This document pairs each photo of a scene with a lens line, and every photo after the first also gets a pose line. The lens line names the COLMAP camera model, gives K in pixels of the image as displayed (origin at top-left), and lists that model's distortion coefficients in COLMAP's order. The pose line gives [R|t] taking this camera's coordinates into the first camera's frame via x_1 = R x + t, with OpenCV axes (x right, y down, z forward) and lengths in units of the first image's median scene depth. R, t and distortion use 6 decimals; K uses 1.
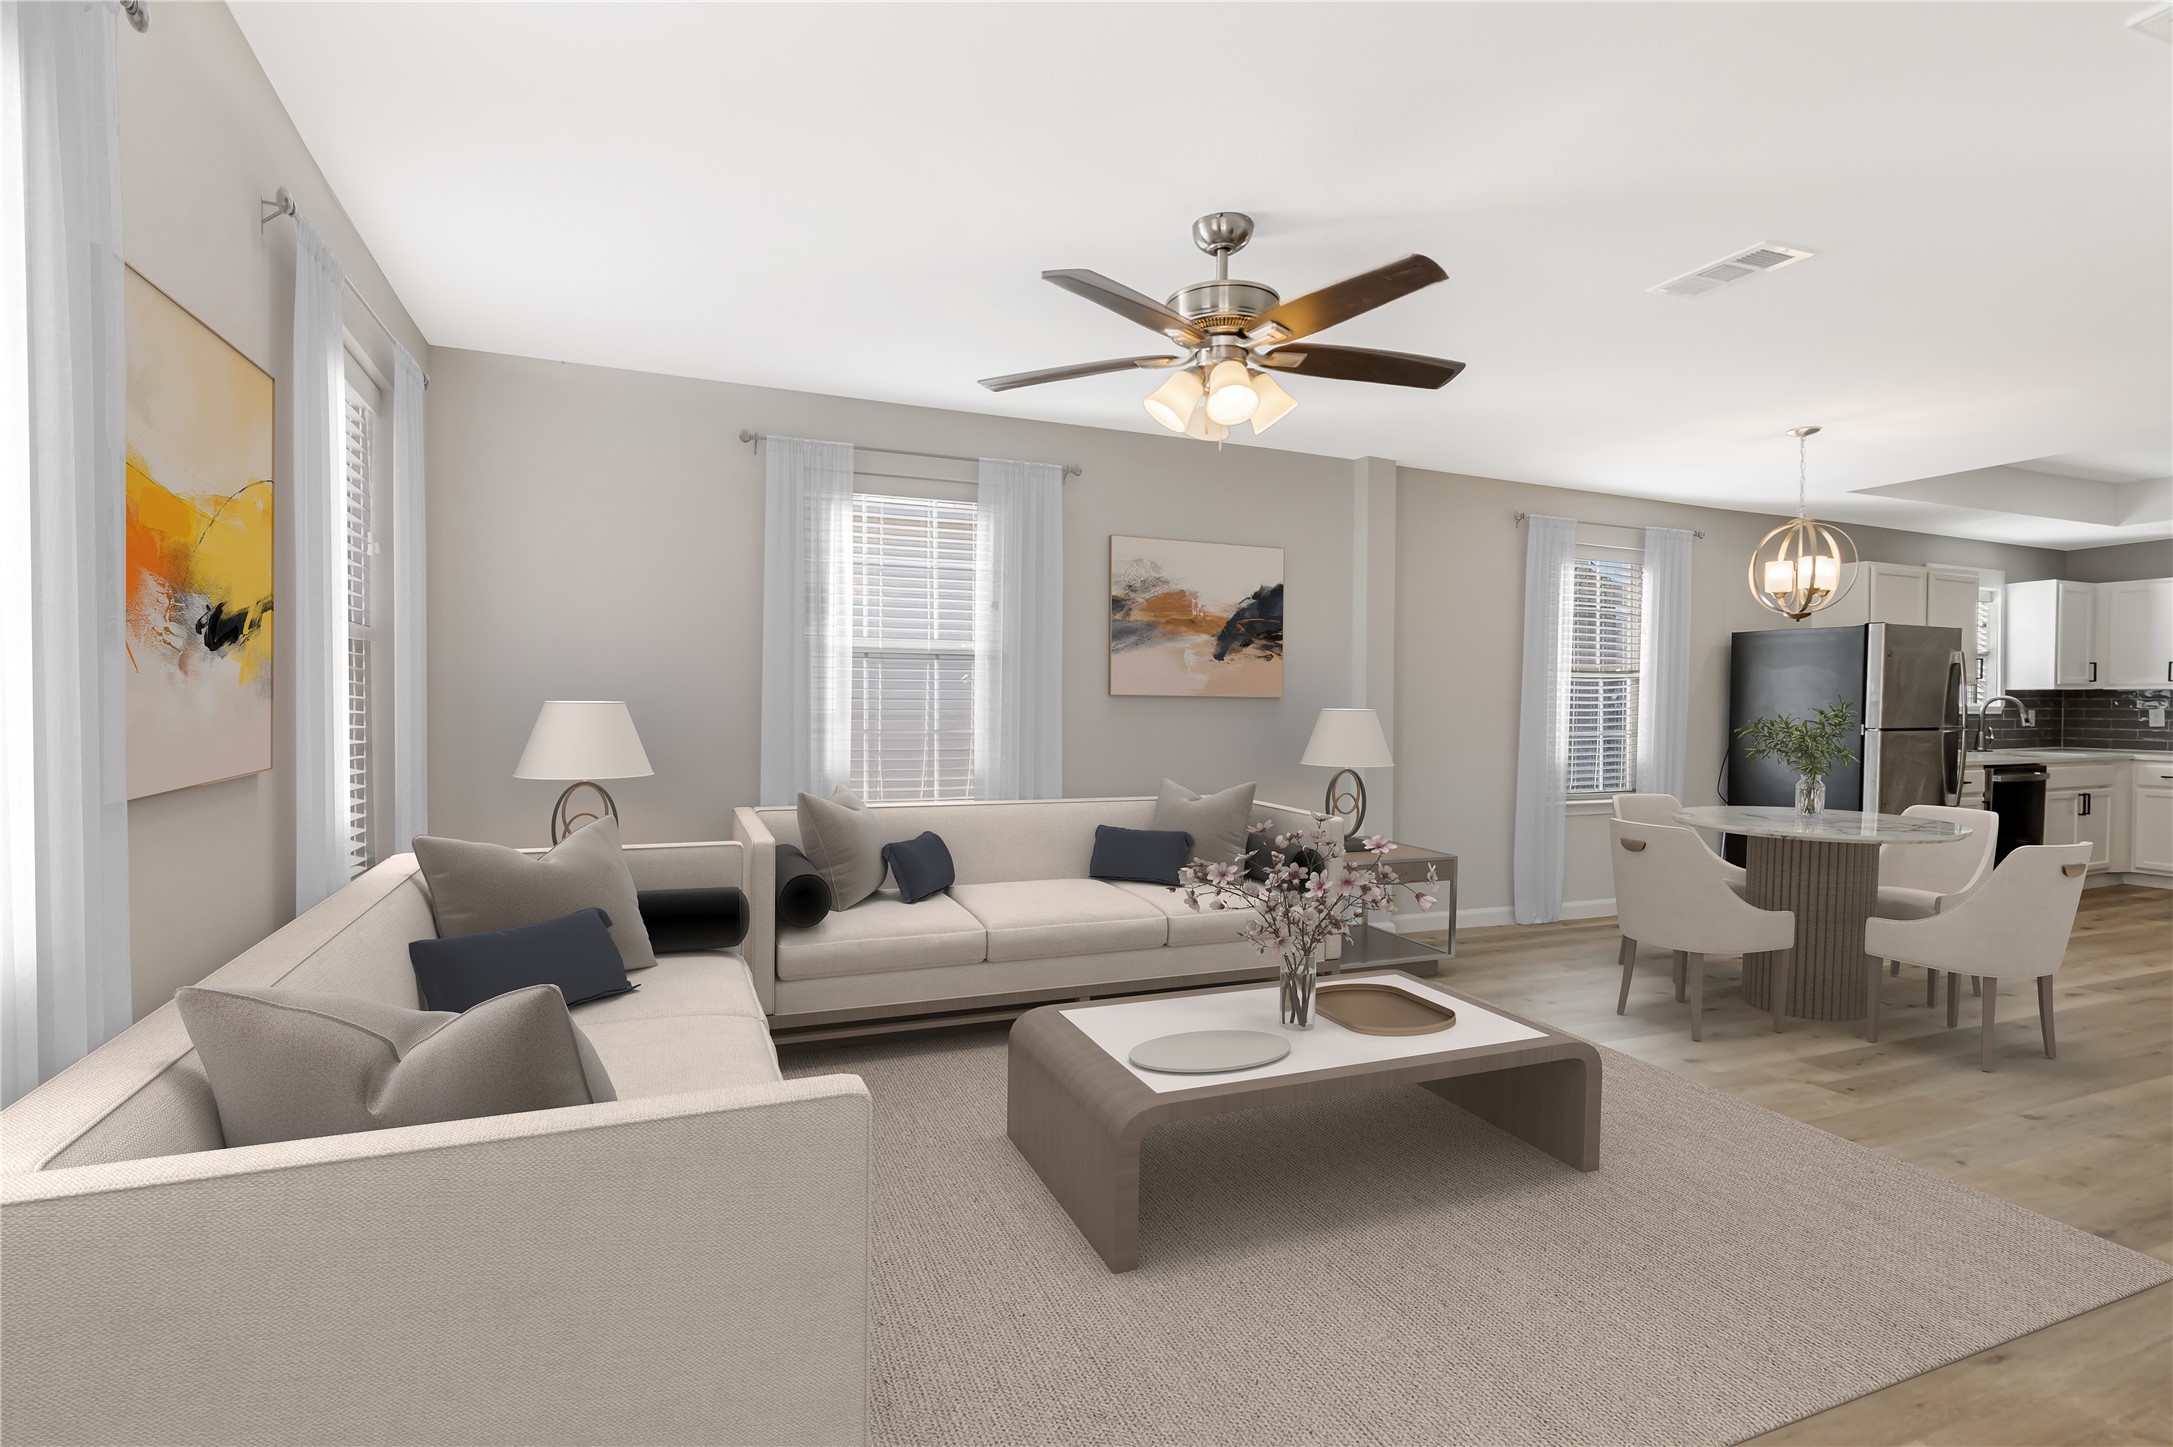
lens RADIAL K [[1008.2, 0, 1074.9], [0, 1008.2, 717.2], [0, 0, 1]] dist [0.008789, -0.000430]
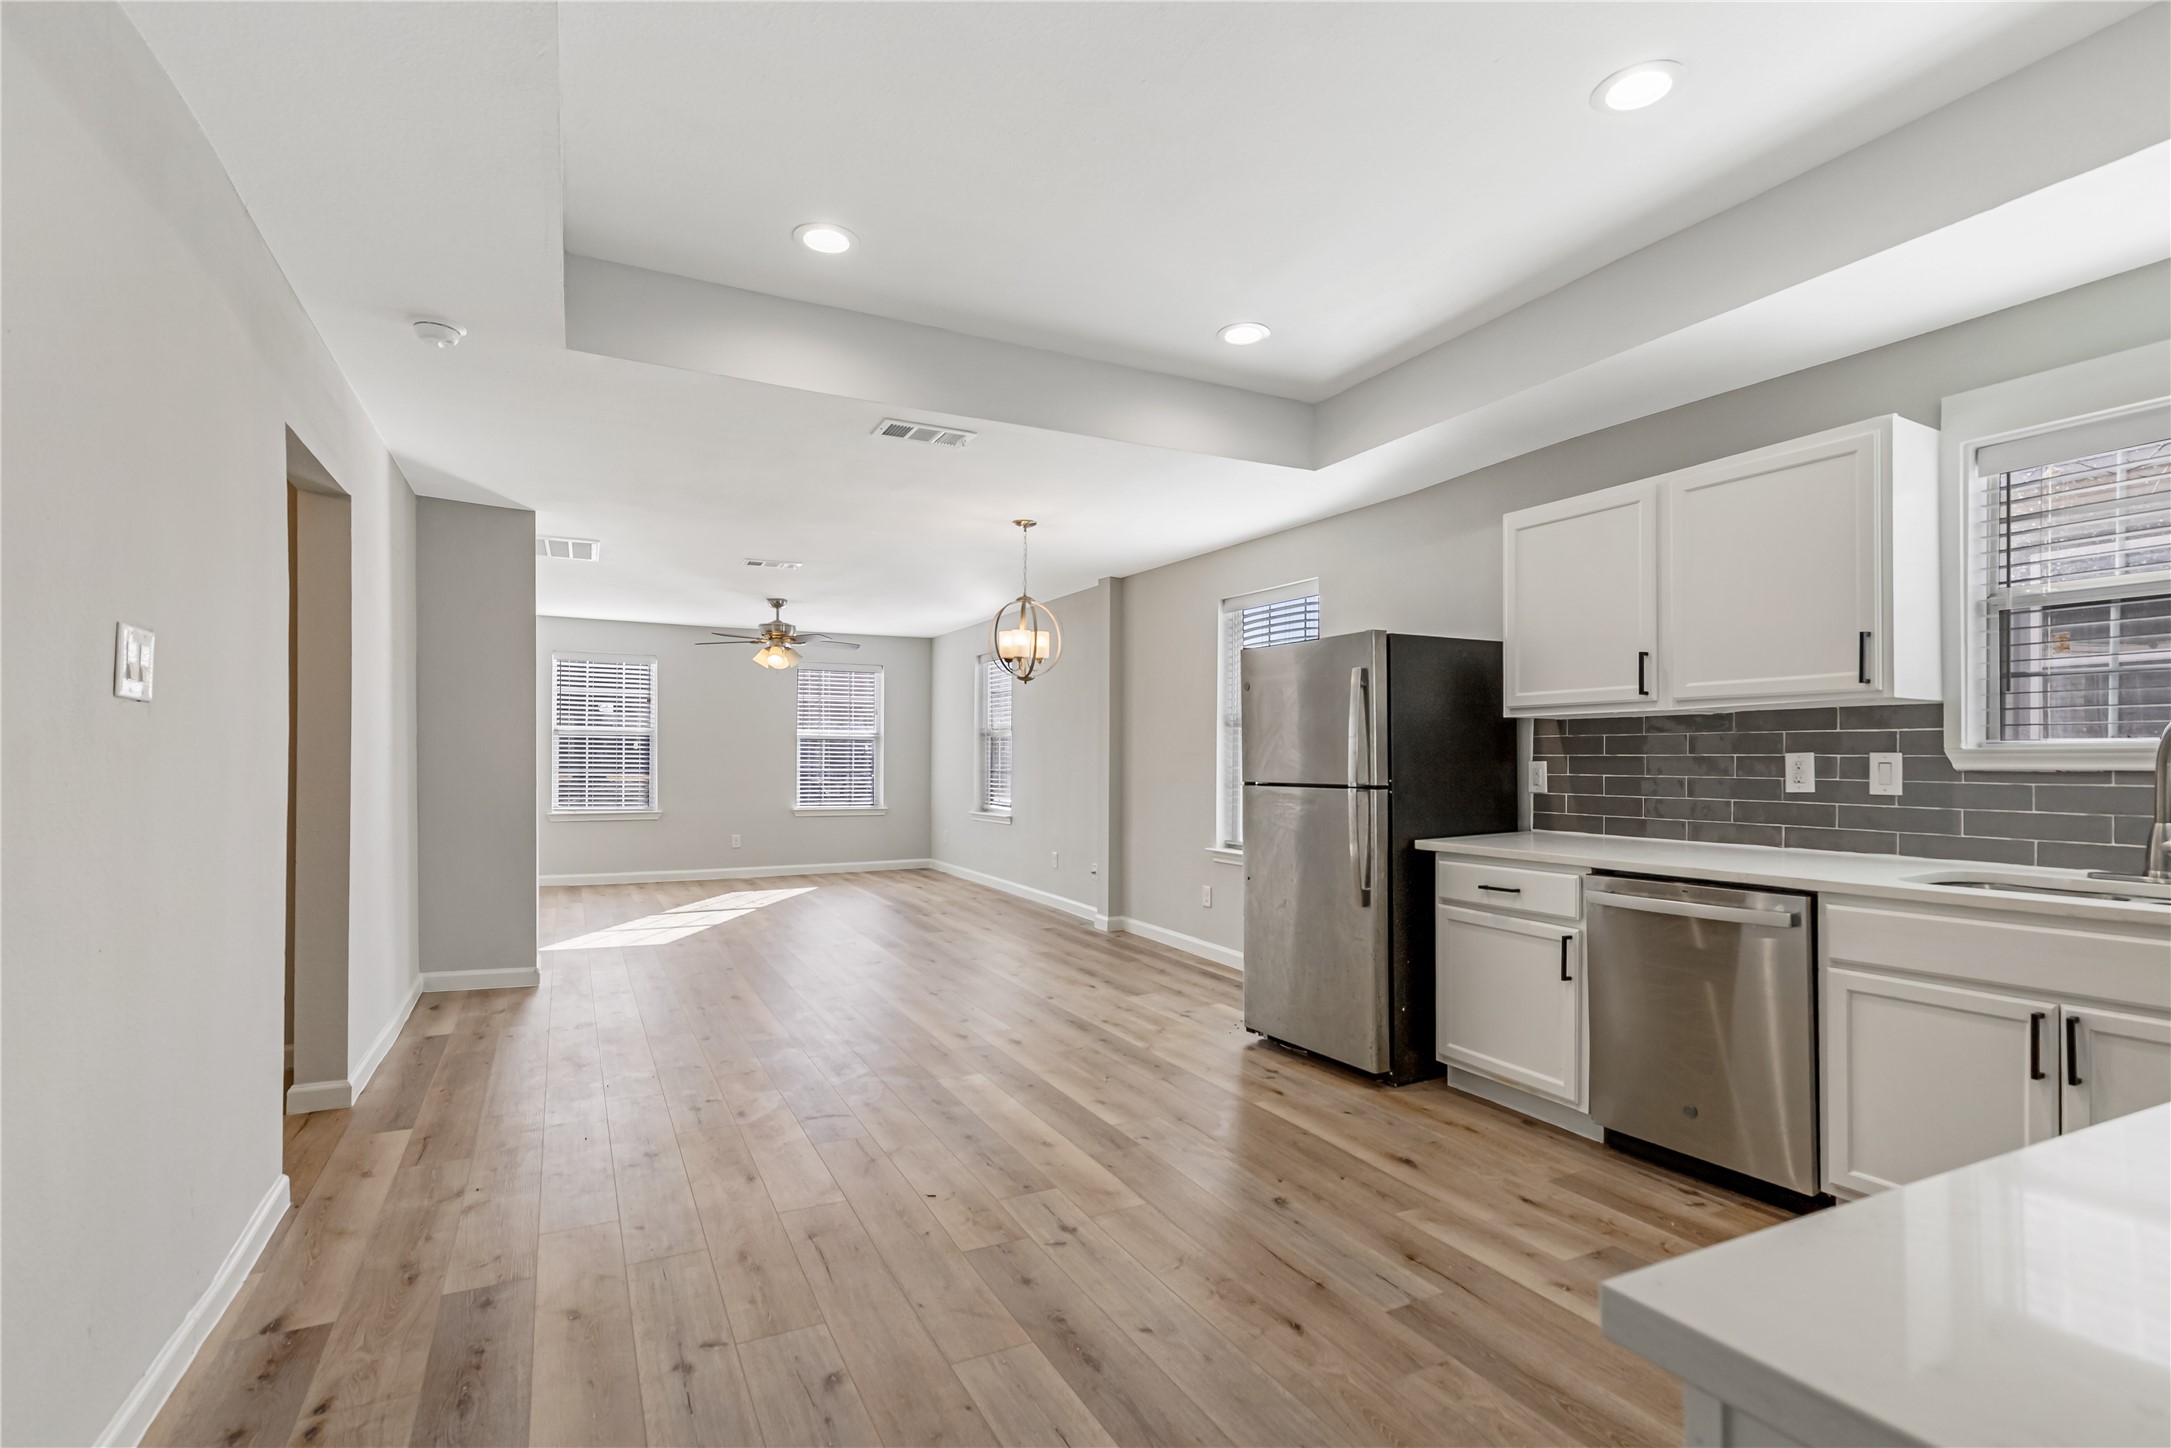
lens RADIAL K [[1007.3, 0, 1119.0], [0, 1007.3, 743.1], [0, 0, 1]] dist [0.008789, -0.000430]
pose [[0.111359, -0.022003, -0.993537, 1.223209], [-0.014900, 0.999606, -0.023808, 0.000784], [0.993669, 0.017455, 0.110987, 0.635898]]
